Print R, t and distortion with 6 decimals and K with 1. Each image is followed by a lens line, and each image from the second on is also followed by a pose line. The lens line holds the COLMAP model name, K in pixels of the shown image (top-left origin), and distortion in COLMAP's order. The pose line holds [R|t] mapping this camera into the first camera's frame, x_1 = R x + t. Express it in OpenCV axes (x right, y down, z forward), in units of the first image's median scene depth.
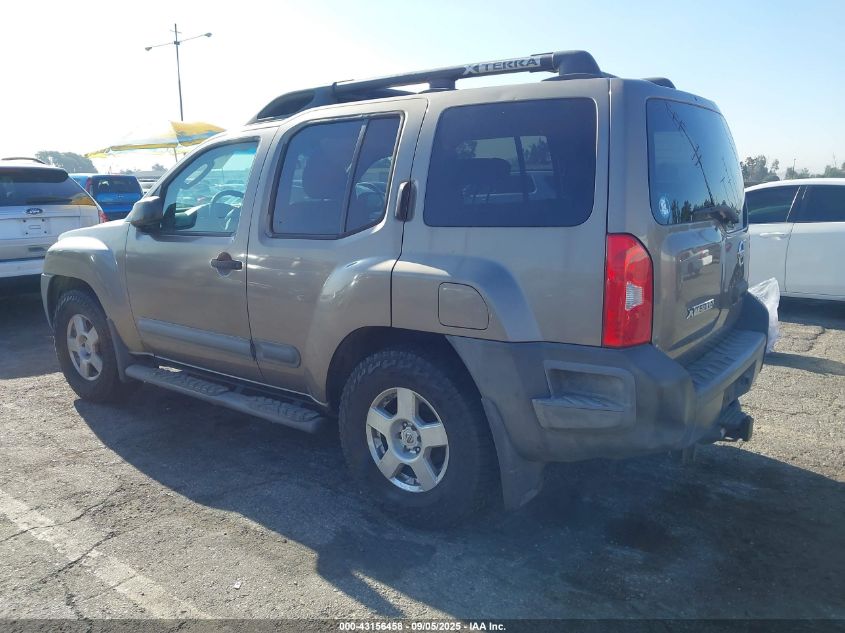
lens RADIAL K [[664.4, 0, 422.5], [0, 664.4, 316.5], [0, 0, 1]] dist [0.000281, -0.000736]
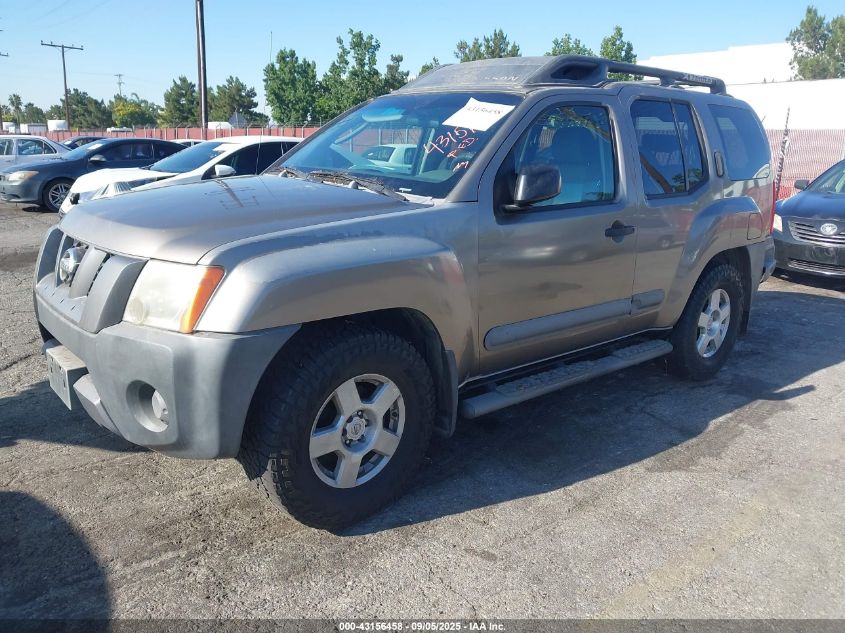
lens RADIAL K [[664.4, 0, 422.5], [0, 664.4, 316.5], [0, 0, 1]] dist [0.000281, -0.000736]
pose [[0.207781, -0.223869, 0.952213, -1.597386], [0.164284, 0.967618, 0.191643, -0.234768], [-0.964281, 0.116614, 0.237831, 1.242518]]
